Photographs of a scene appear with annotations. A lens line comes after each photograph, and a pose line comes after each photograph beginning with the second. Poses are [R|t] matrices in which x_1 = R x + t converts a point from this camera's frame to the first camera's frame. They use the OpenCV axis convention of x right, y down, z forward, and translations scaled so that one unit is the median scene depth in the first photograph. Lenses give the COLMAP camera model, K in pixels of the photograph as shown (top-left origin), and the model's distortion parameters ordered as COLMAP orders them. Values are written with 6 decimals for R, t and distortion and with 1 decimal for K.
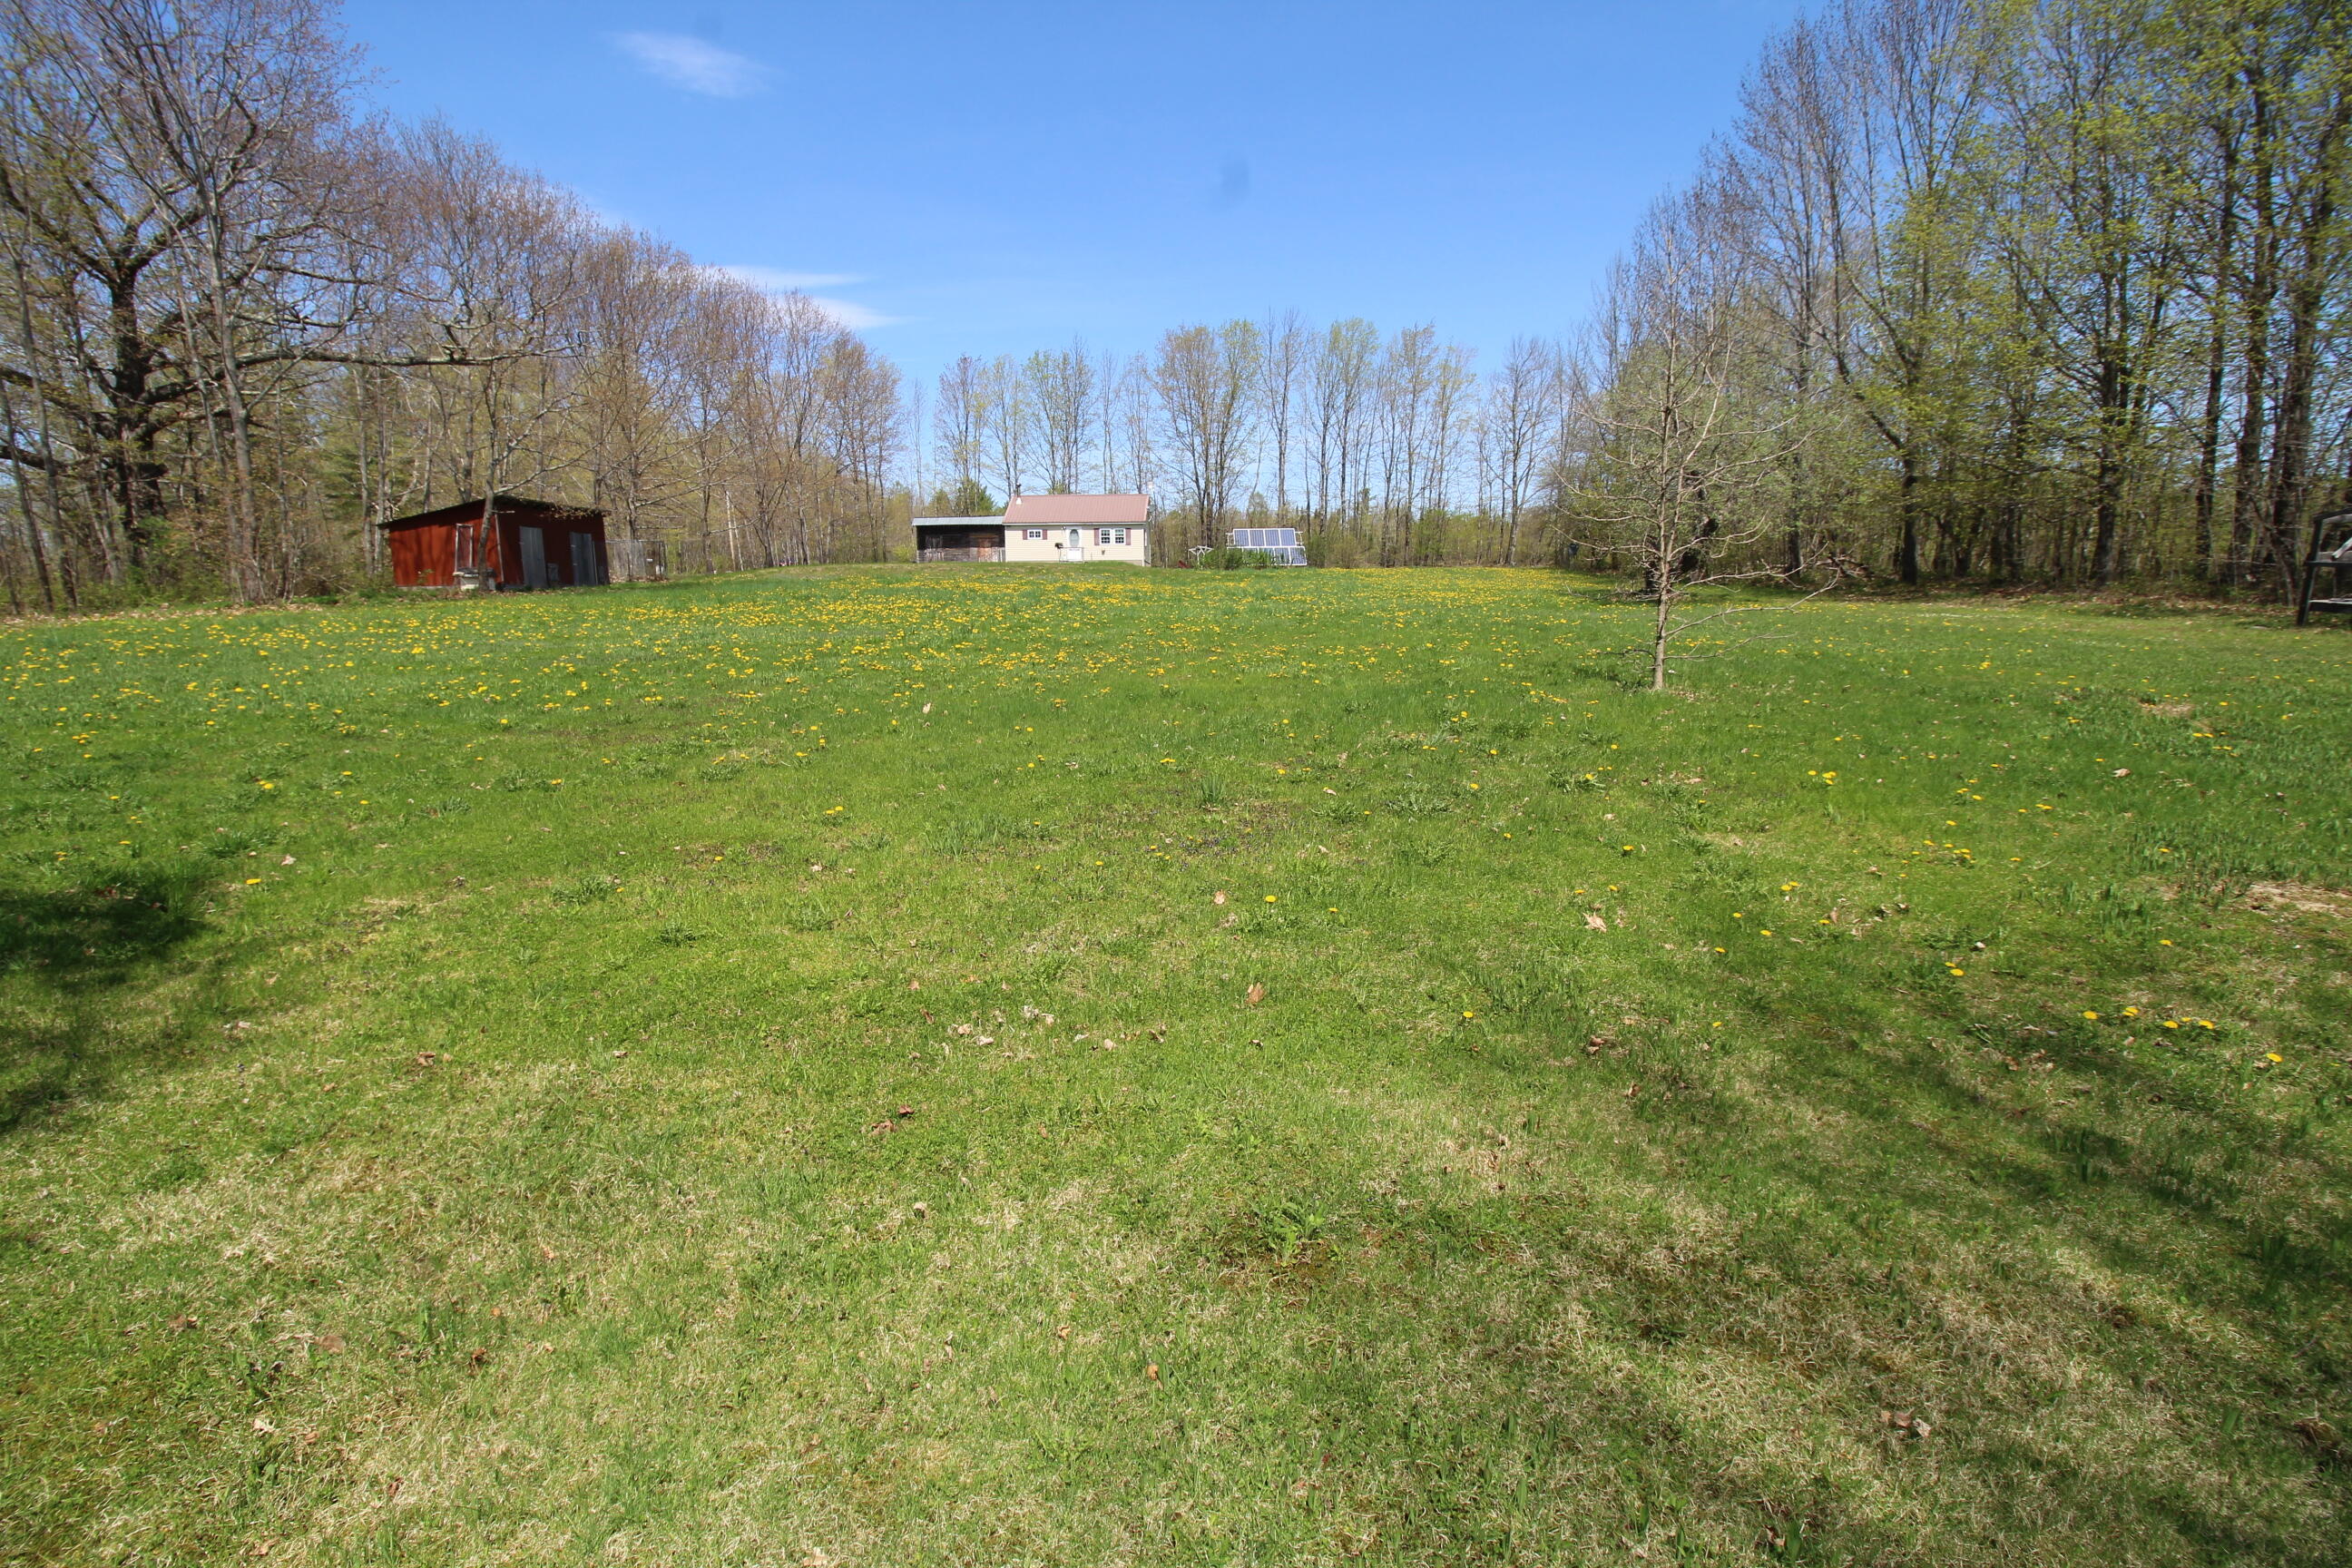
lens RADIAL K [[1086.0, 0, 1156.3], [0, 1086.0, 775.4], [0, 0, 1]] dist [0.004923, -0.015470]
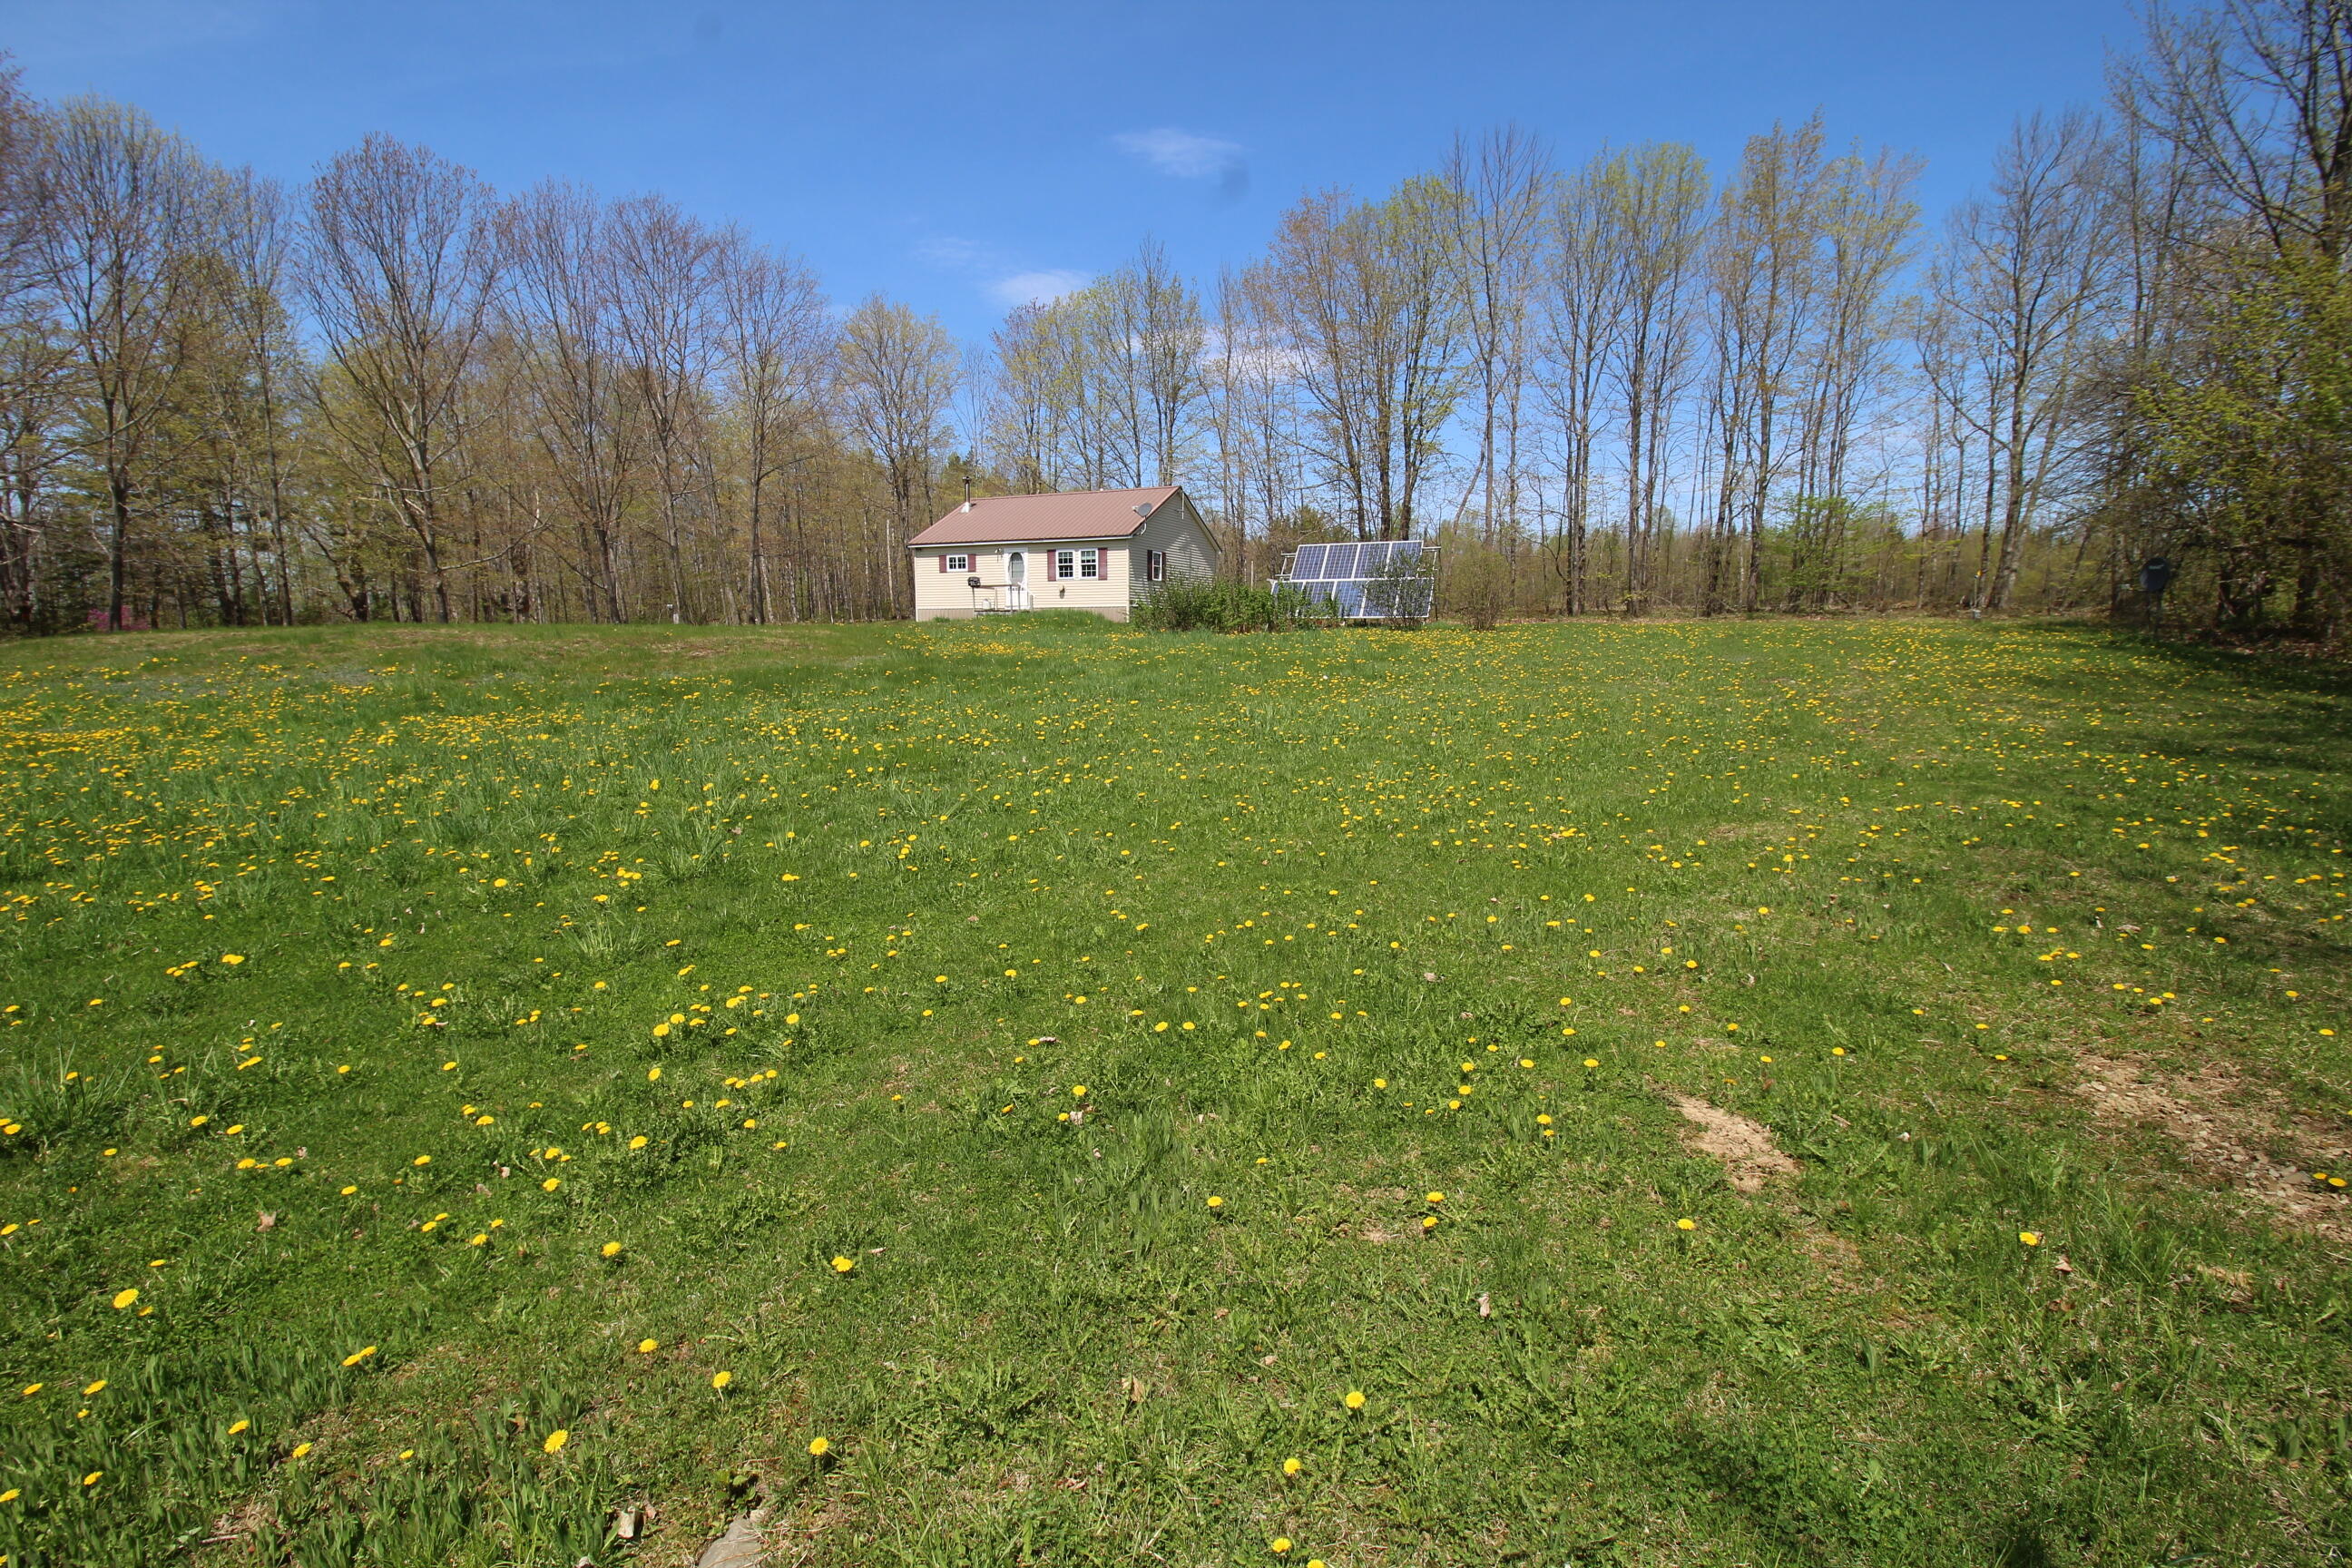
lens RADIAL K [[1058.8, 0, 1184.1], [0, 1058.8, 708.8], [0, 0, 1]] dist [-0.000690, -0.000128]
pose [[0.924762, 0.034690, -0.378962, 0.207538], [-0.066845, 0.995161, -0.072022, -0.114792], [0.374629, 0.091934, 0.922606, 0.543949]]
